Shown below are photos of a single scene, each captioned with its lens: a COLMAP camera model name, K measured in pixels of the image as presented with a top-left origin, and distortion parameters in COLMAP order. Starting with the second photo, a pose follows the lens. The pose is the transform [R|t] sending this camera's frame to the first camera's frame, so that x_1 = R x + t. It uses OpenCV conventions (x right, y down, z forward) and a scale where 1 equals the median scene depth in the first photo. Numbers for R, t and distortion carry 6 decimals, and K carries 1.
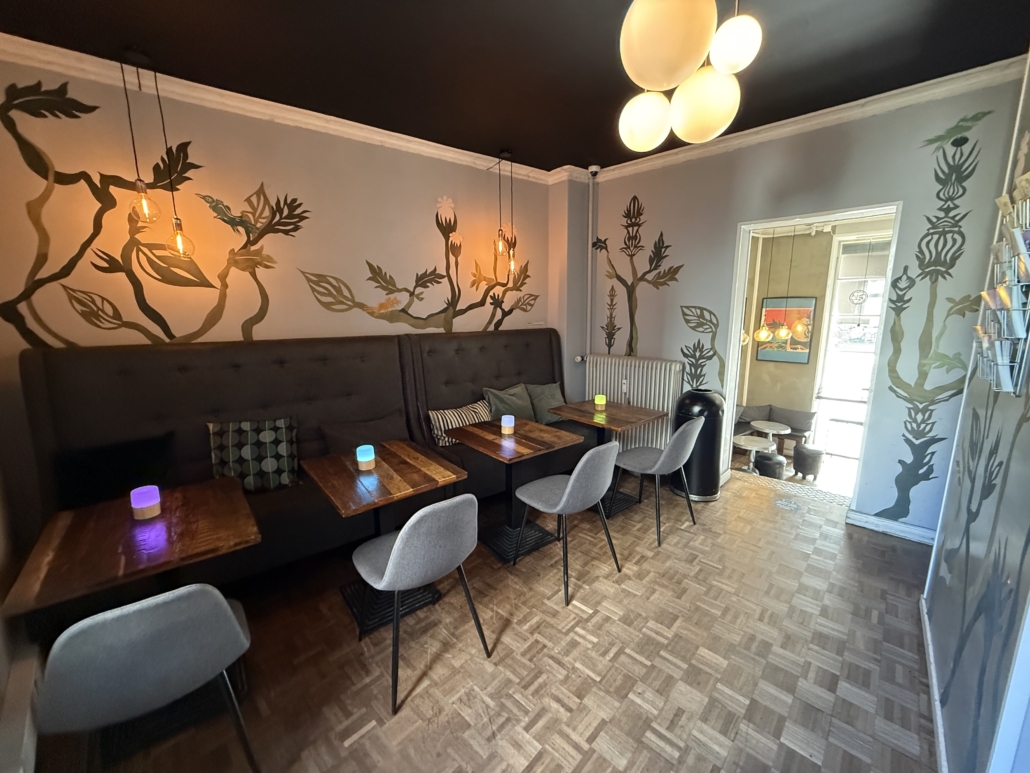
lens RADIAL K [[409.9, 0, 512.0], [0, 409.9, 386.2], [0, 0, 1]] dist [0.000397, 0.000062]
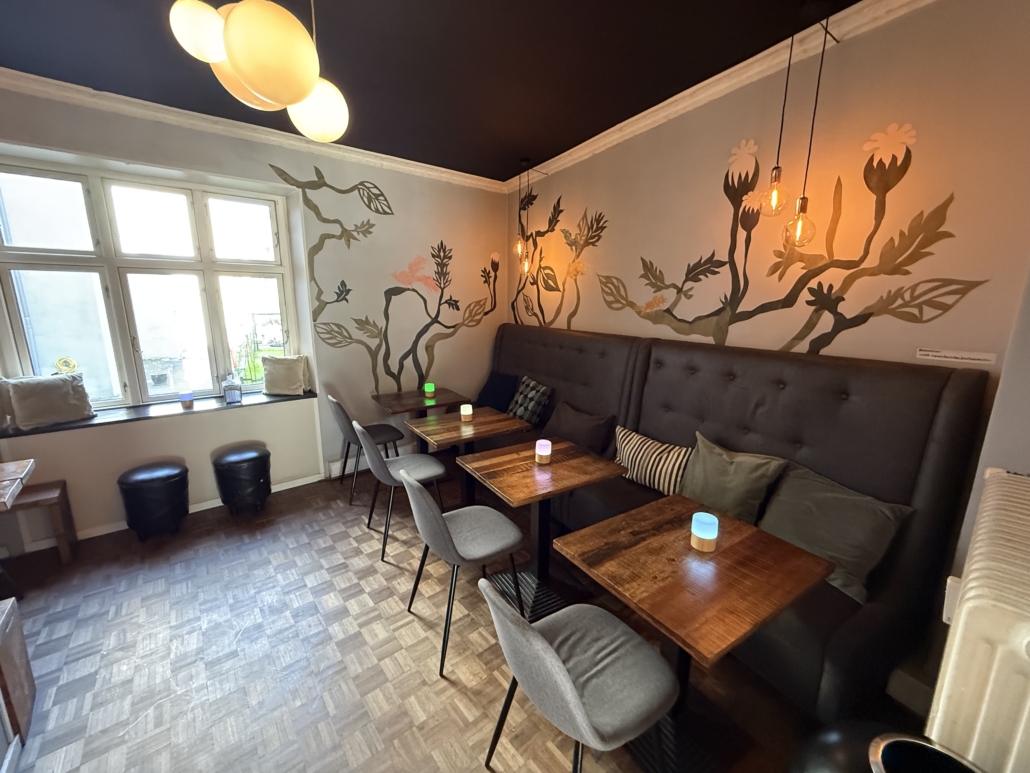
lens RADIAL K [[409.9, 0, 512.0], [0, 409.9, 386.2], [0, 0, 1]] dist [0.000397, 0.000062]
pose [[-0.118544, 0.207655, -0.970993, 0.536405], [-0.186015, 0.955931, 0.227144, -0.145305], [0.975369, 0.207546, -0.074693, 0.676776]]
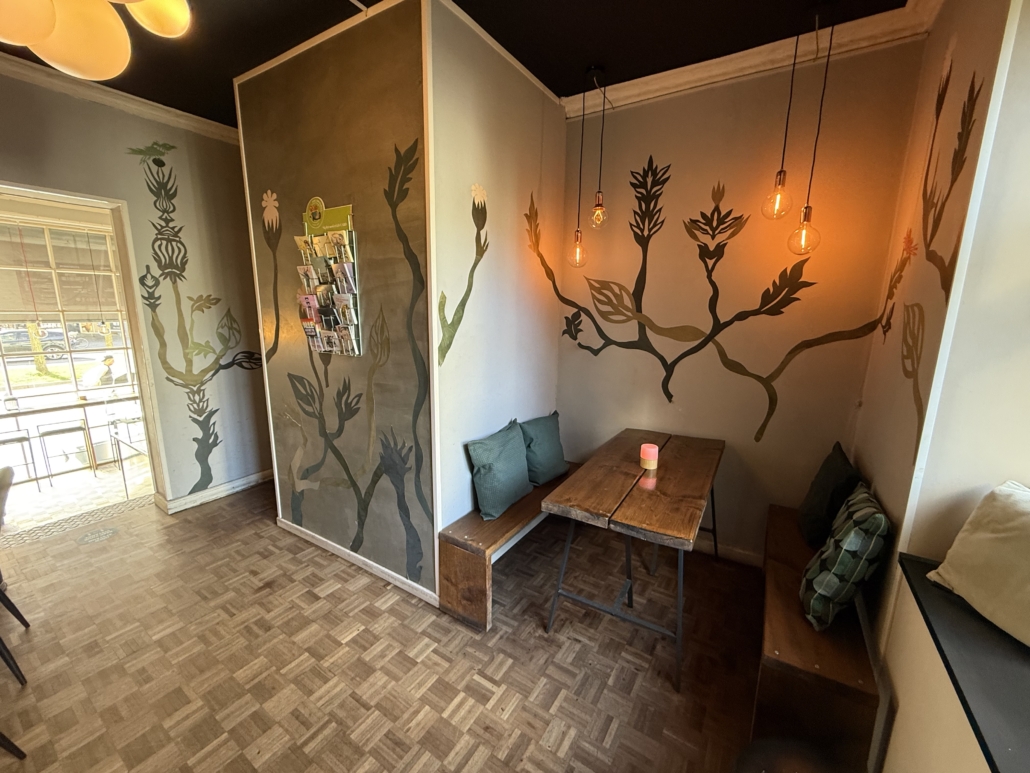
lens RADIAL K [[409.9, 0, 512.0], [0, 409.9, 386.2], [0, 0, 1]] dist [0.000397, 0.000062]
pose [[-0.177419, -0.181238, 0.967303, -1.263050], [0.168878, 0.962710, 0.211352, -0.223196], [-0.969537, 0.200854, -0.140196, 1.192851]]
